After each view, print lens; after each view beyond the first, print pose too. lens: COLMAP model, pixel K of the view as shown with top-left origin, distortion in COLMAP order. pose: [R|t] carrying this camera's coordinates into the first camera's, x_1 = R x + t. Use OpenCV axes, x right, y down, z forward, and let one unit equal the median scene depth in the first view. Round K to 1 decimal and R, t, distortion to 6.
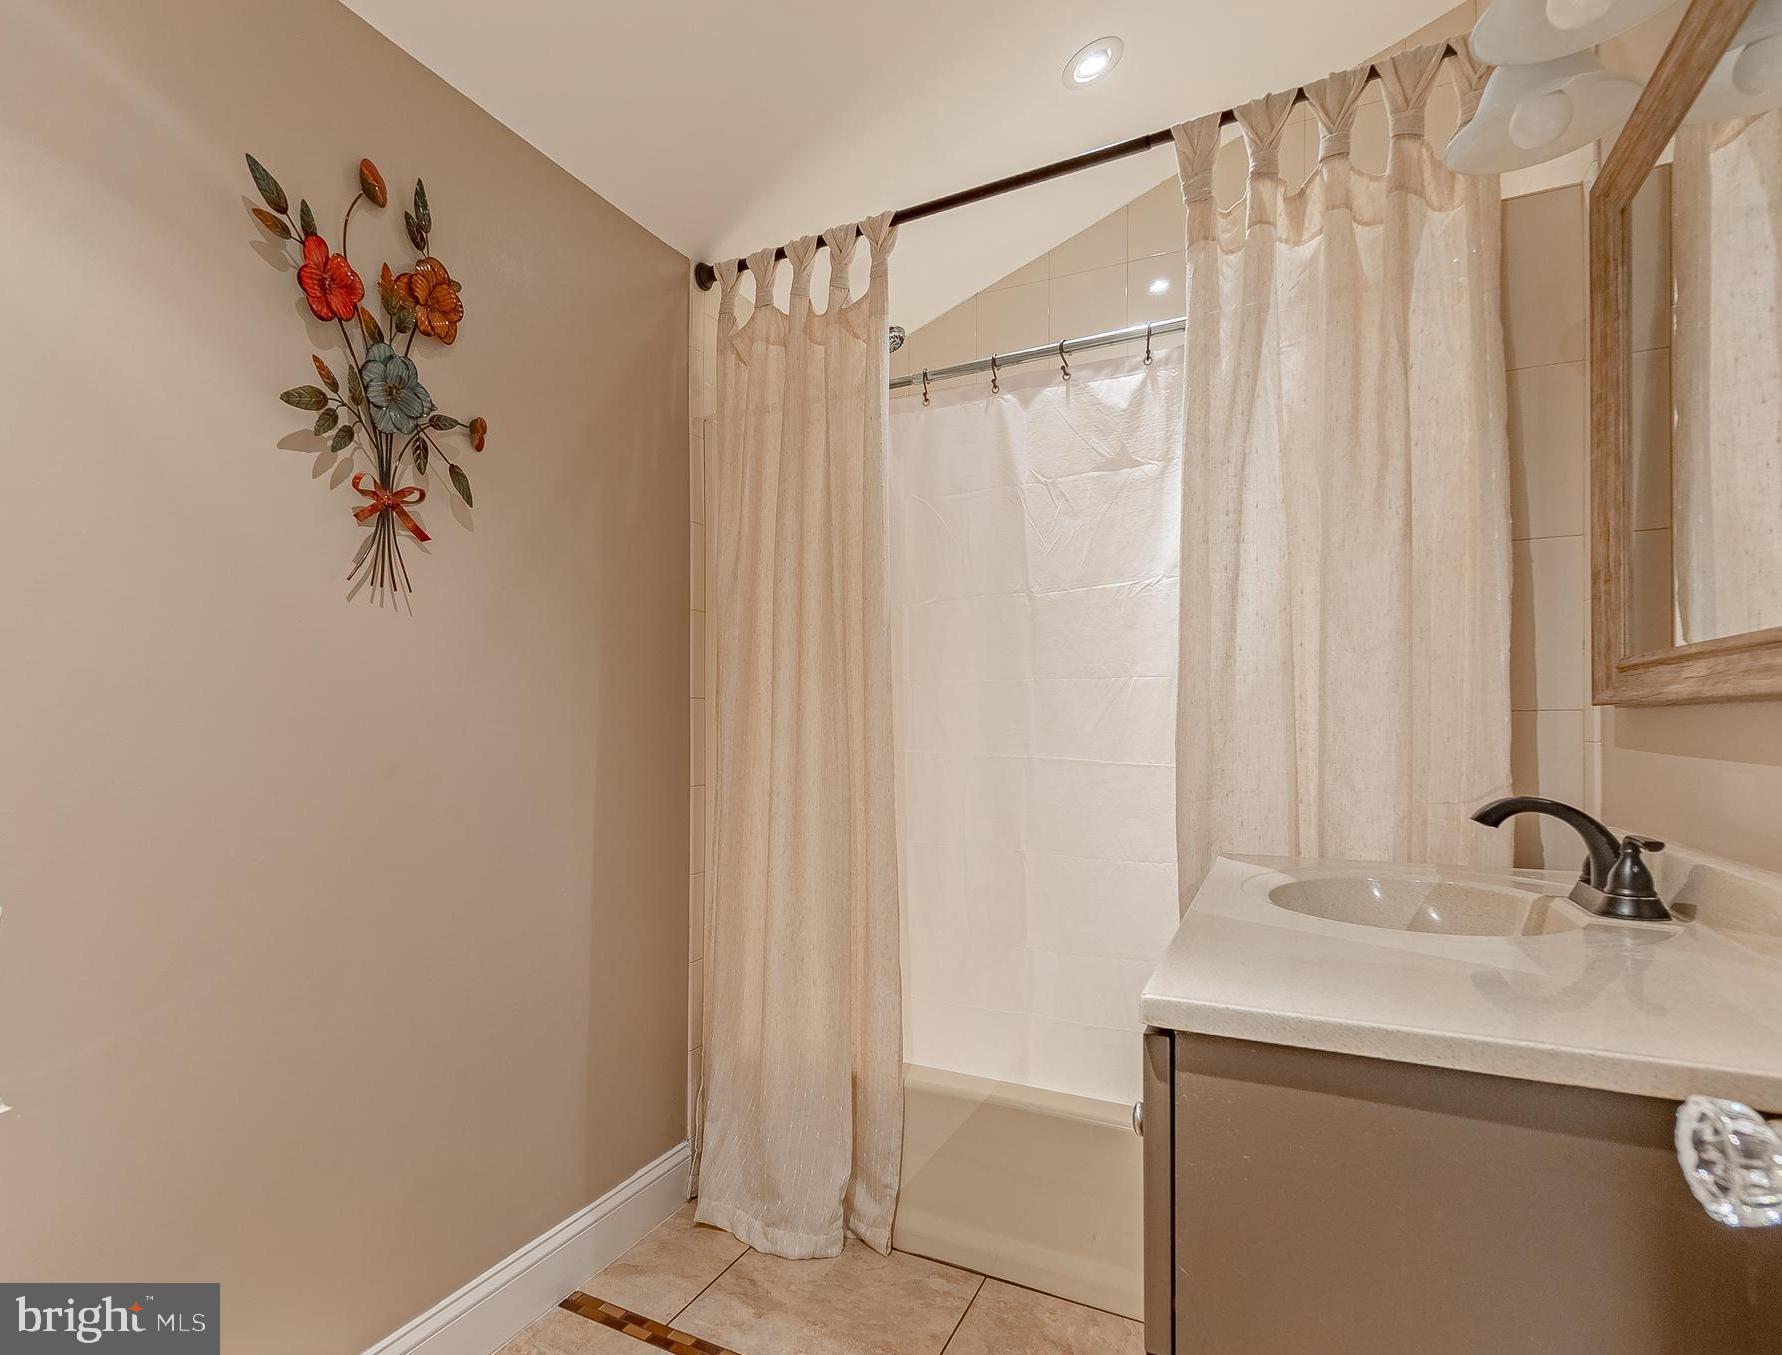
lens RADIAL K [[1046.0, 0, 889.6], [0, 1046.0, 718.5], [0, 0, 1]] dist [-0.007773, 0.008881]
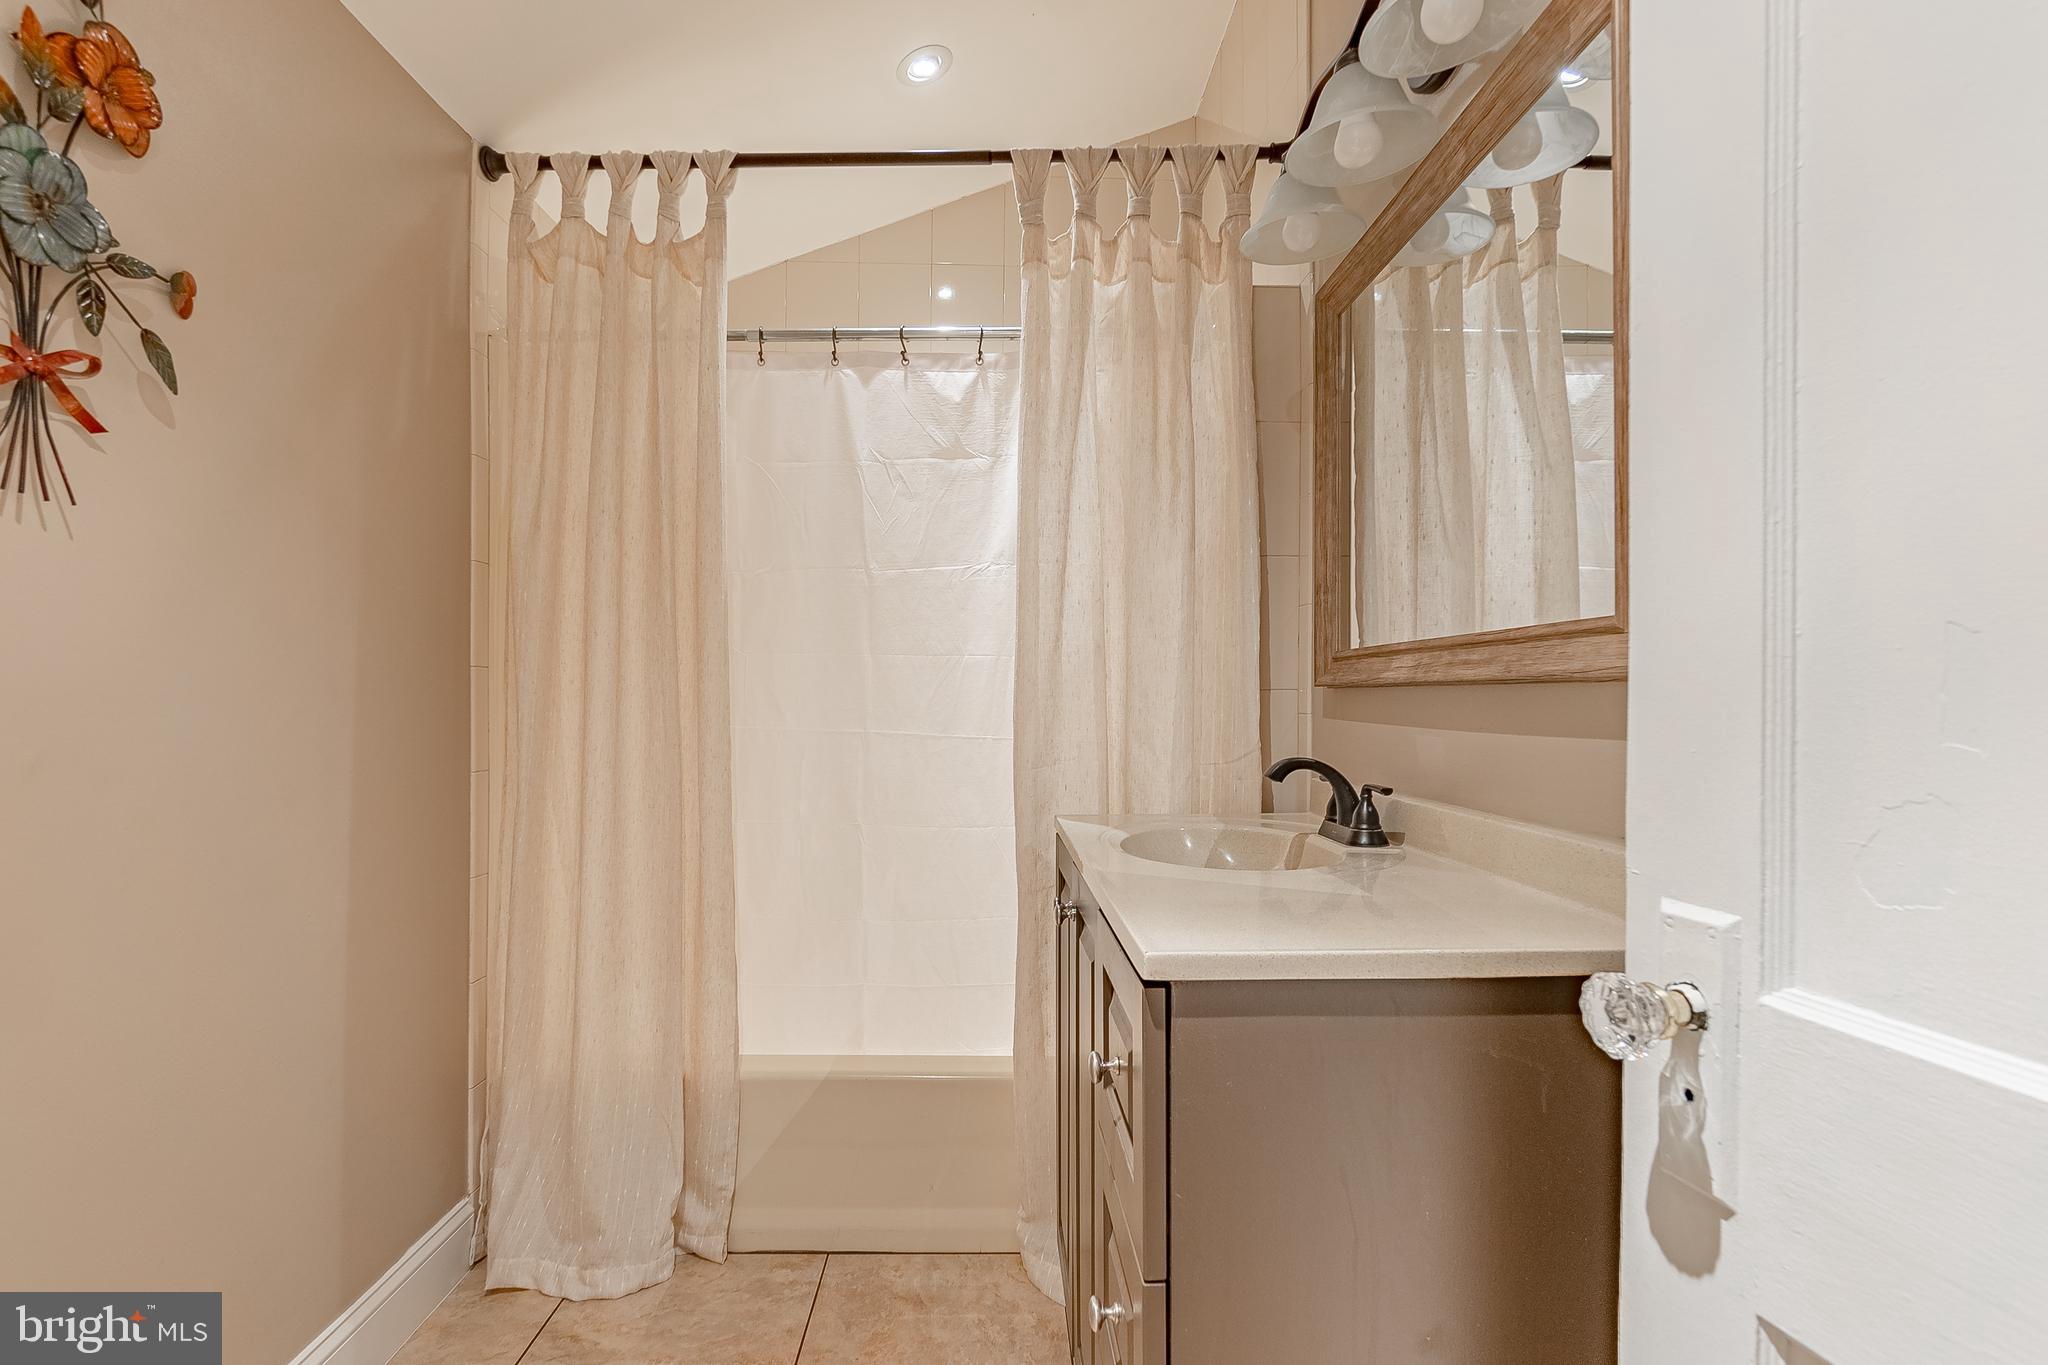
lens RADIAL K [[958.8, 0, 1014.5], [0, 958.8, 700.1], [0, 0, 1]] dist [-0.006645, 0.001521]
pose [[0.857645, 0.001672, 0.514239, -0.242960], [-0.006551, 0.999949, 0.007673, -0.001730], [-0.514200, -0.009950, 0.857613, 0.141856]]
